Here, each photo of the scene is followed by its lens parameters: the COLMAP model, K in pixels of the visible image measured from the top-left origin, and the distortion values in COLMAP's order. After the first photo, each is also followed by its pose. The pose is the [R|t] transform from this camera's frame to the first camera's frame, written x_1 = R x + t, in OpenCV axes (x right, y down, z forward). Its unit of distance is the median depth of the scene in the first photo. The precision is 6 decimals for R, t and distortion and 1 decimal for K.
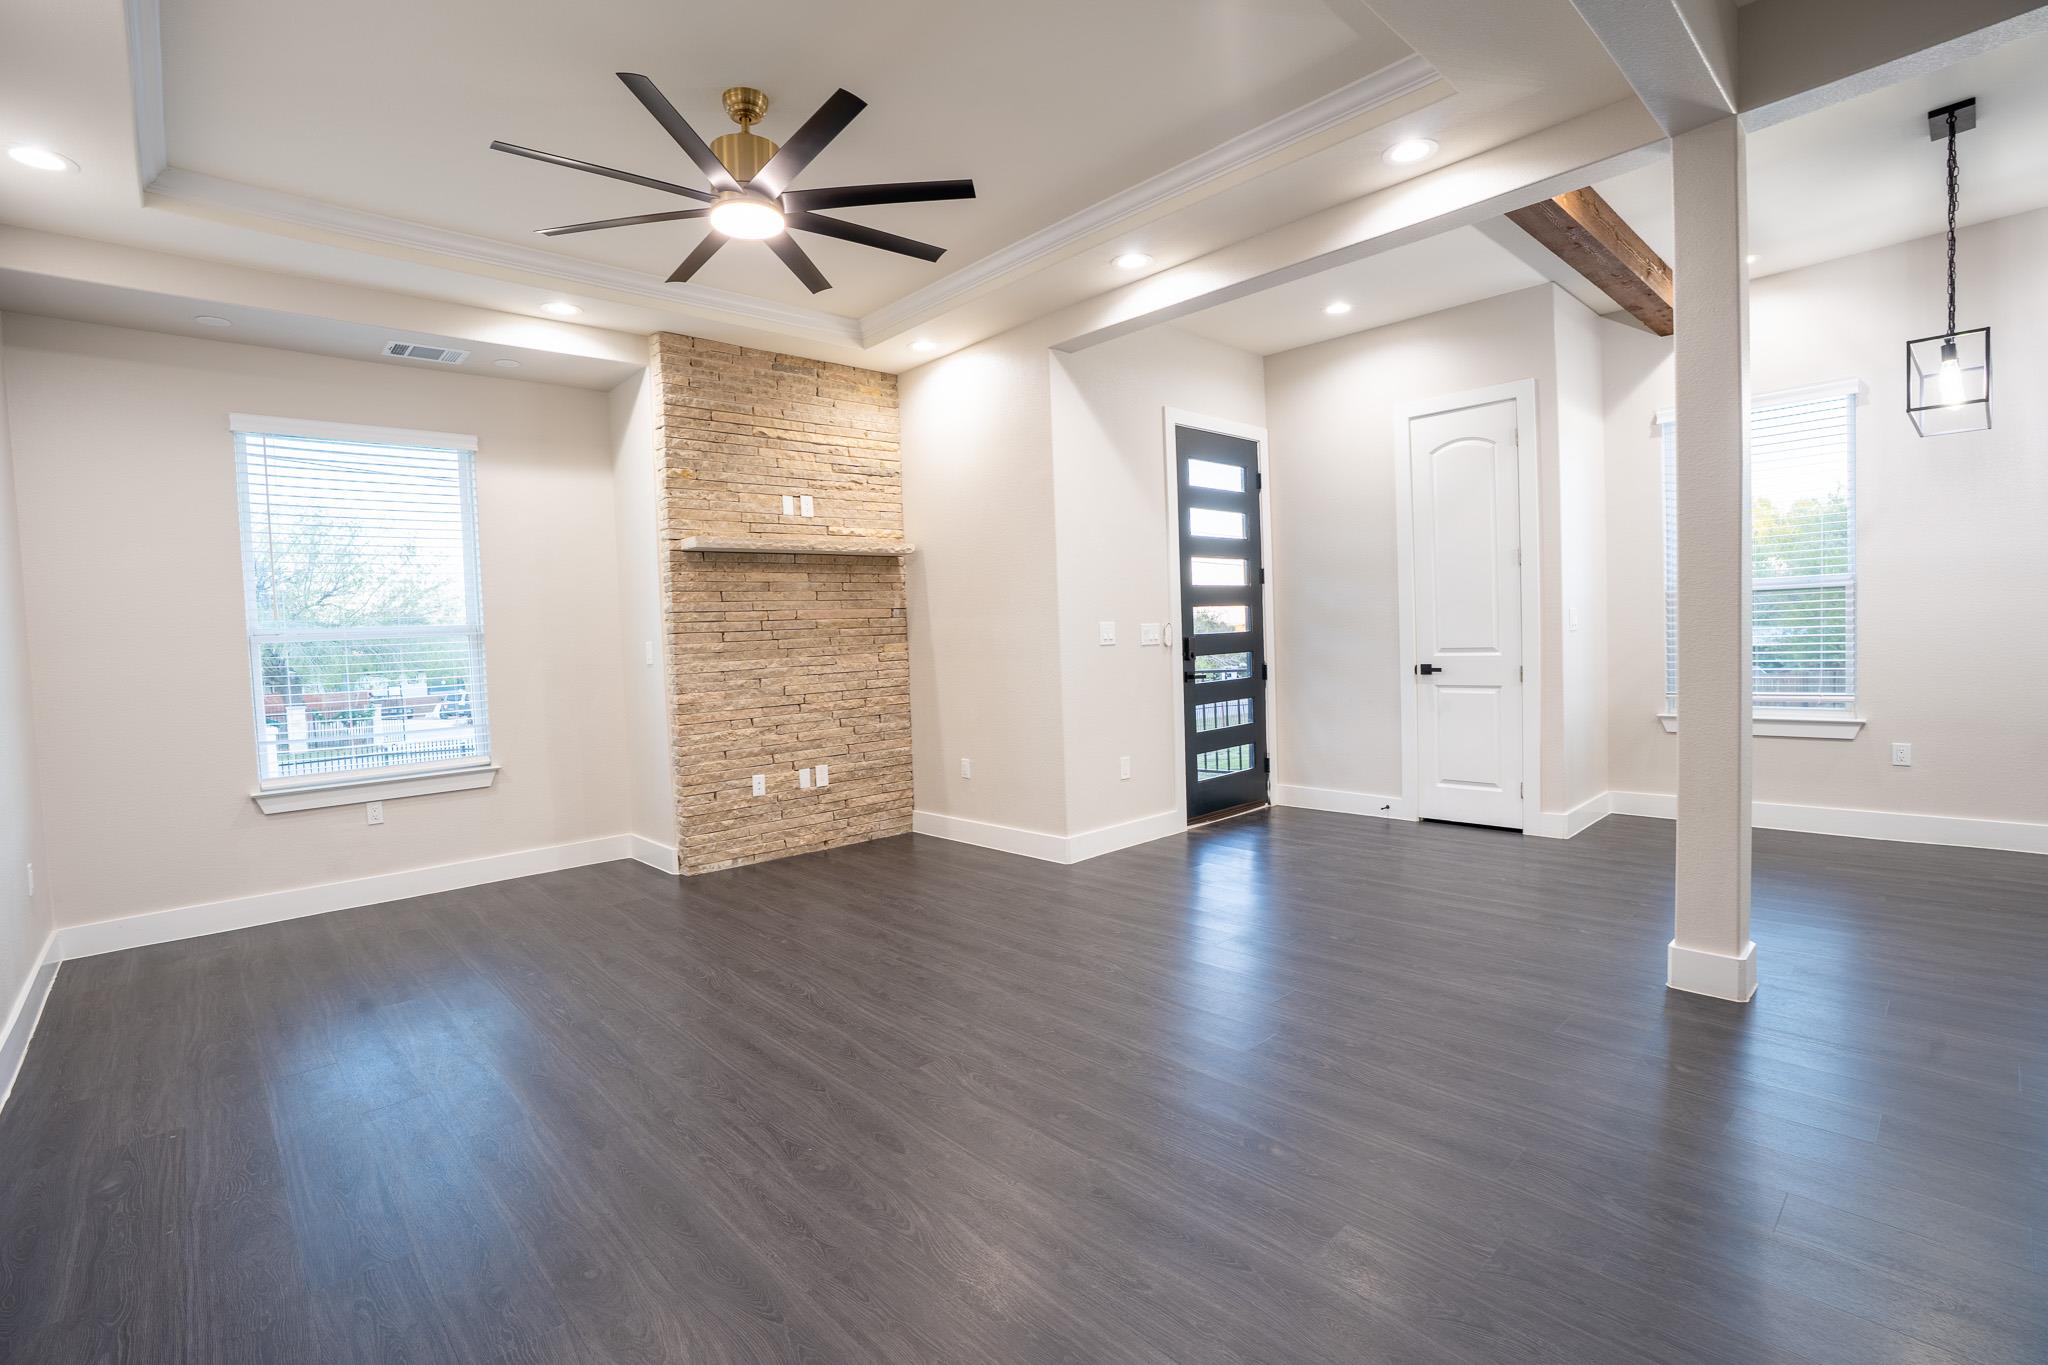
lens RADIAL K [[944.8, 0, 1015.9], [0, 944.8, 675.9], [0, 0, 1]] dist [-0.063539, 0.020514]
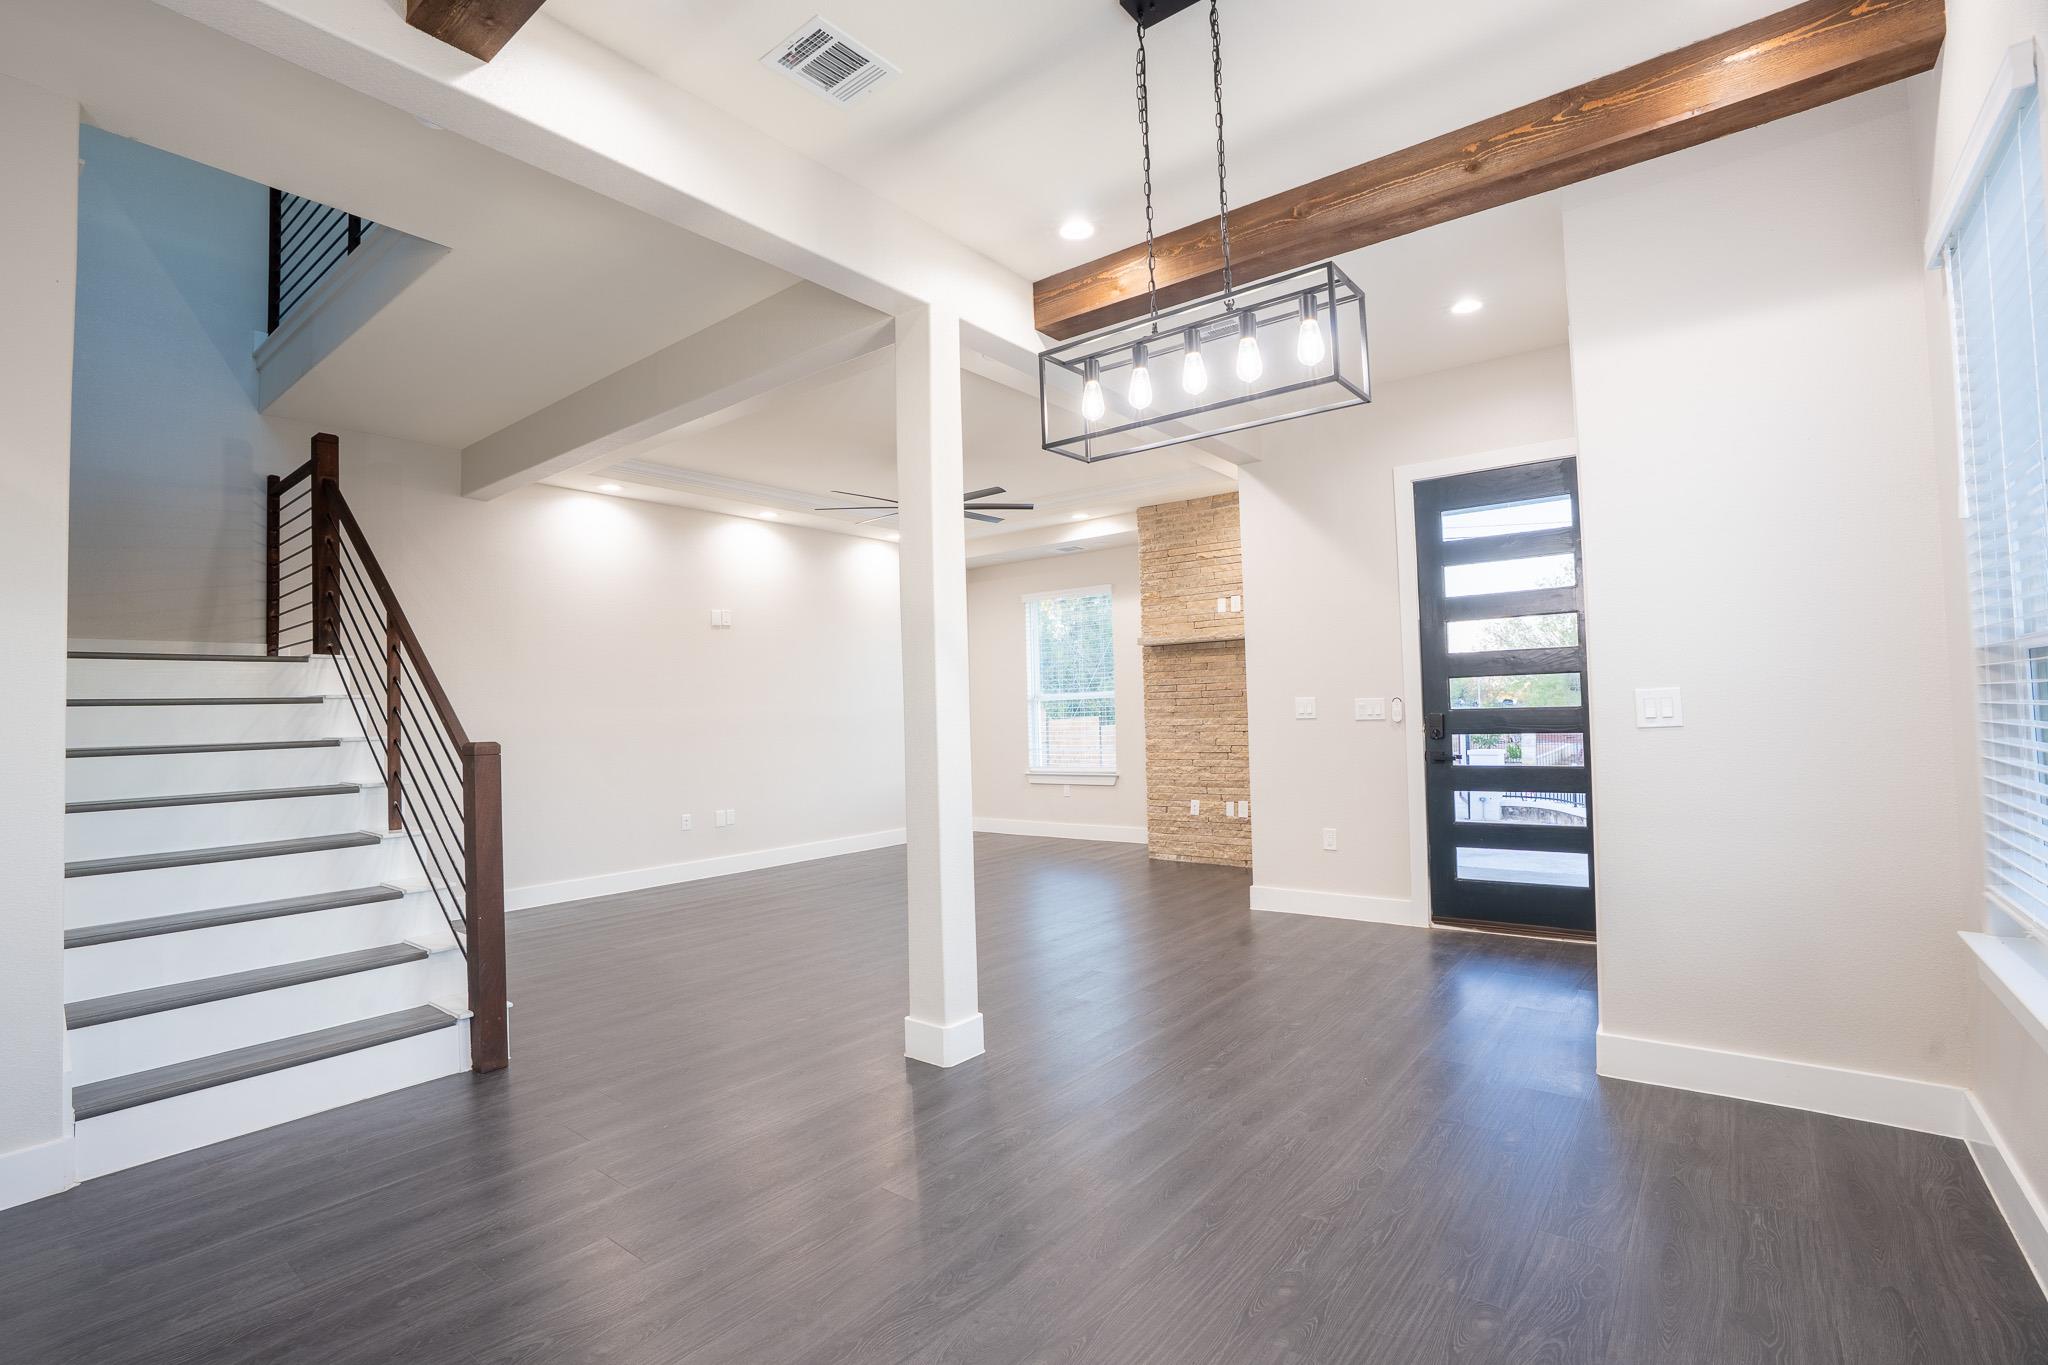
lens RADIAL K [[944.8, 0, 1015.9], [0, 944.8, 679.0], [0, 0, 1]] dist [-0.063539, 0.020514]
pose [[0.160860, 0.001763, -0.986976, 1.057854], [-0.022293, 0.999750, -0.001848, -0.066338], [0.986725, 0.022300, 0.160859, 0.494381]]
